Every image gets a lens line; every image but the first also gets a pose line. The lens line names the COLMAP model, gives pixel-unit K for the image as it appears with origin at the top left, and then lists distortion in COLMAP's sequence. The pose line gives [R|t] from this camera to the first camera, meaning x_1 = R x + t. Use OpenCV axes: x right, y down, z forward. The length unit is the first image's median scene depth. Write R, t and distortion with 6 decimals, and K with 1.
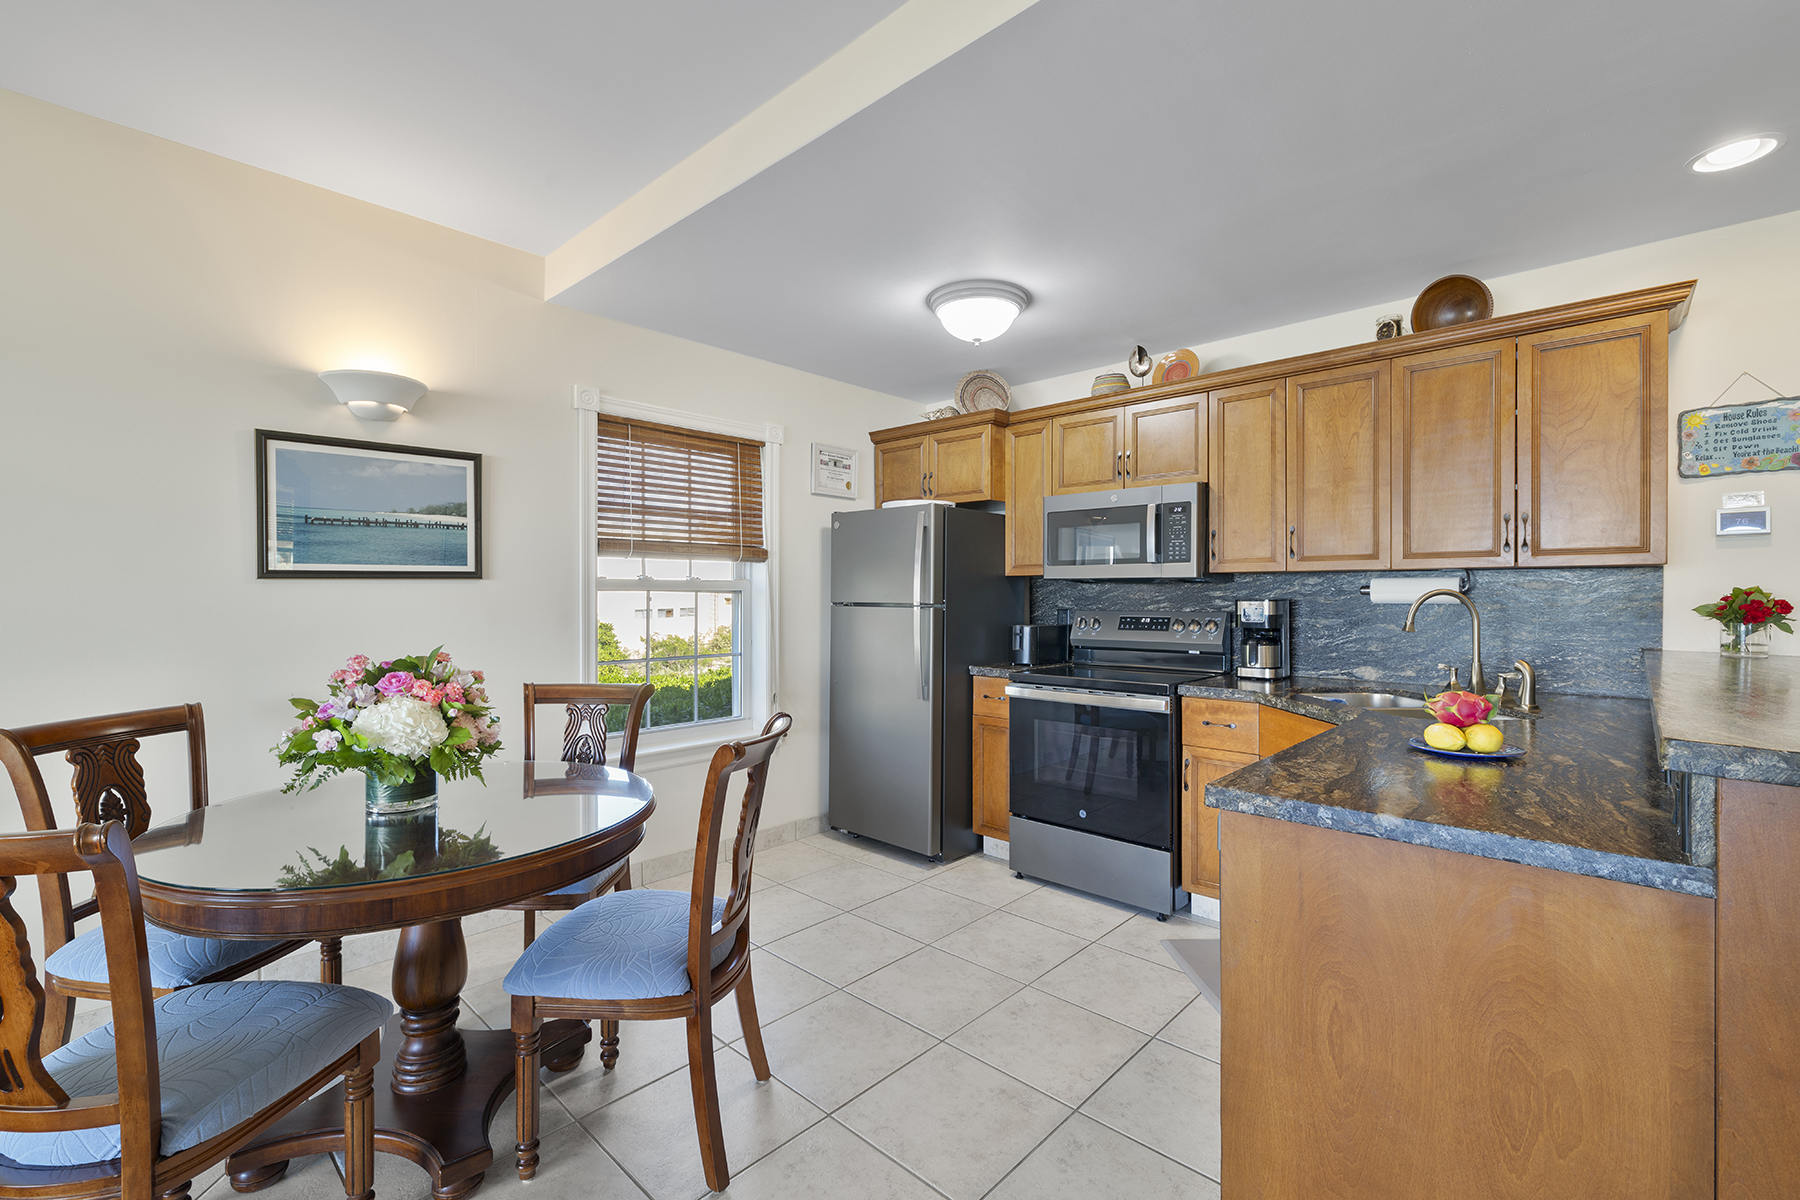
lens RADIAL K [[826.5, 0, 864.1], [0, 826.5, 598.6], [0, 0, 1]] dist [0.000010, -0.000051]
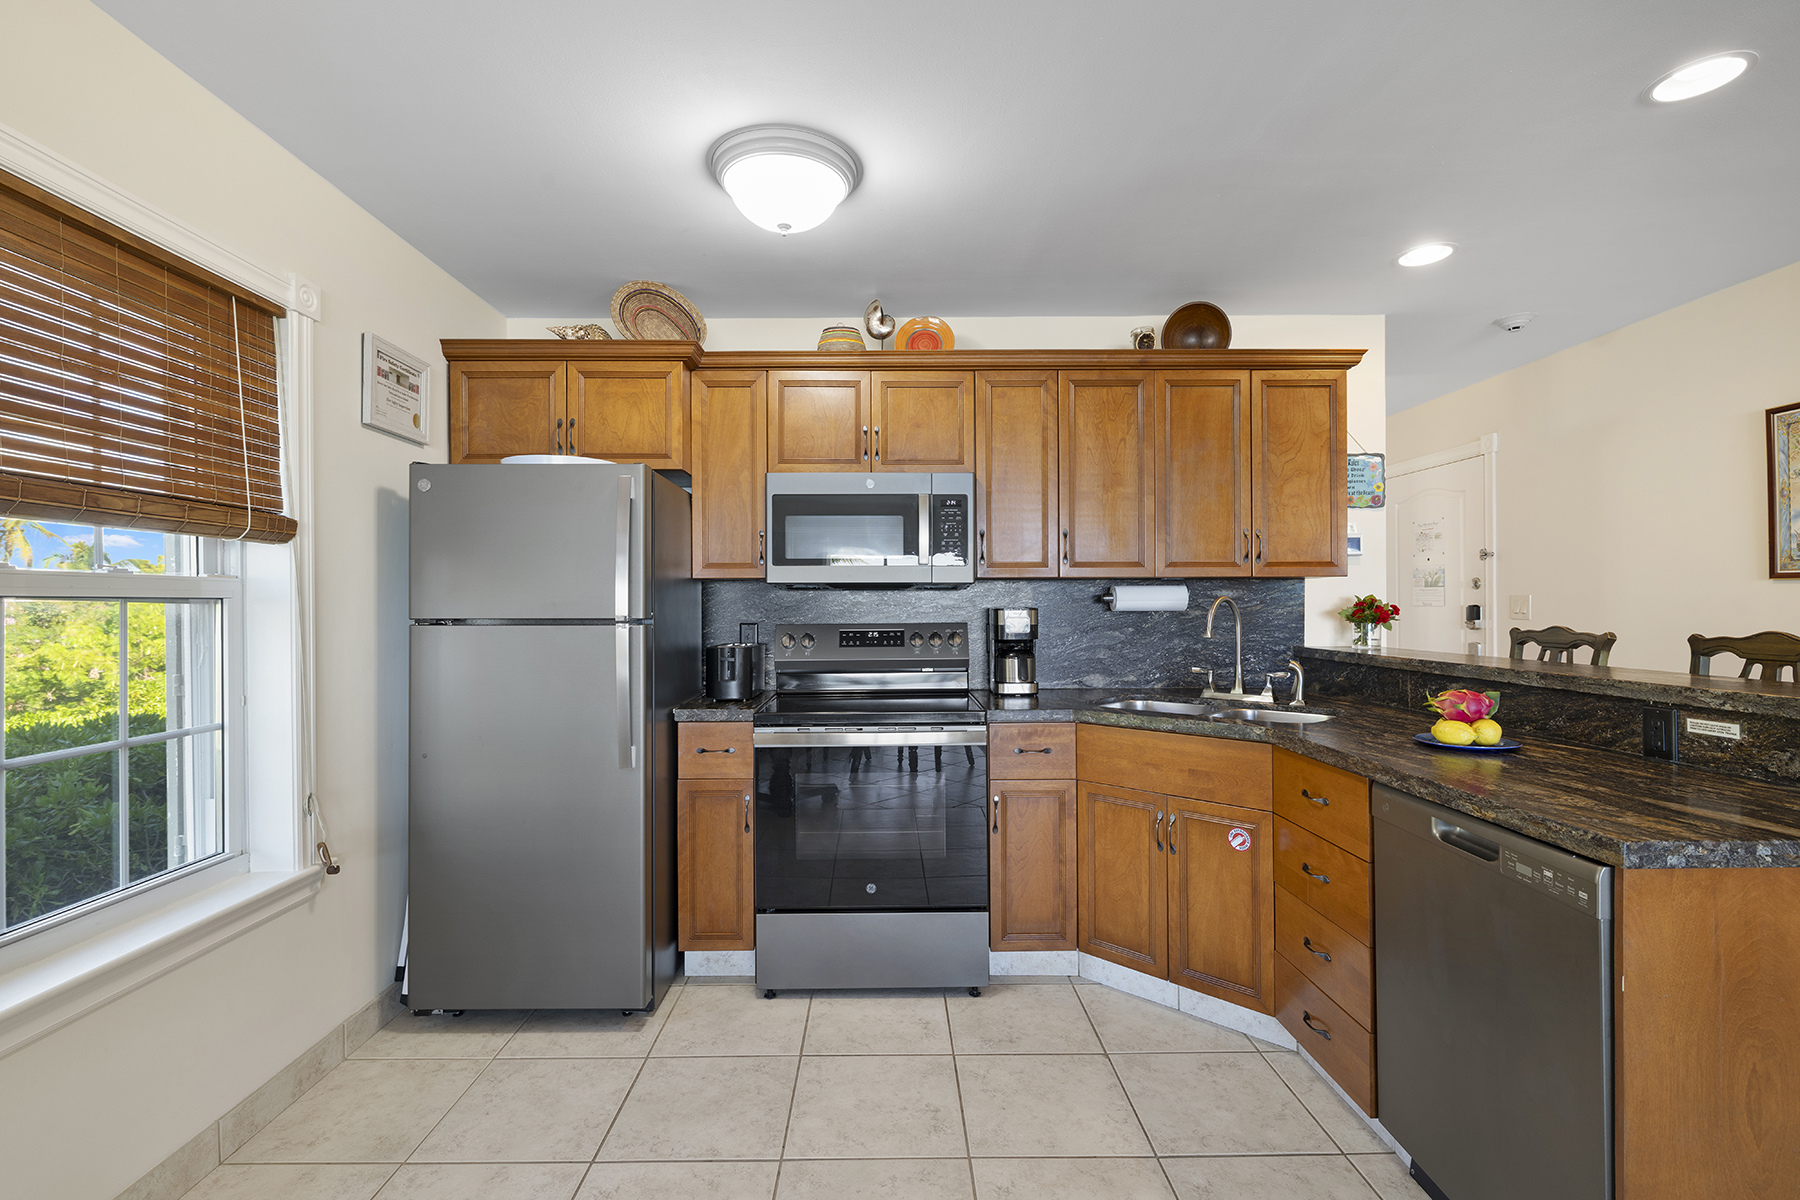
lens RADIAL K [[859.7, 0, 897.2], [0, 859.7, 606.3], [0, 0, 1]] dist [0.001480, 0.000114]
pose [[0.688280, -0.004800, 0.725429, -0.304924], [0.008451, 0.999963, -0.001402, -0.000801], [-0.725396, 0.007096, 0.688295, 0.439879]]
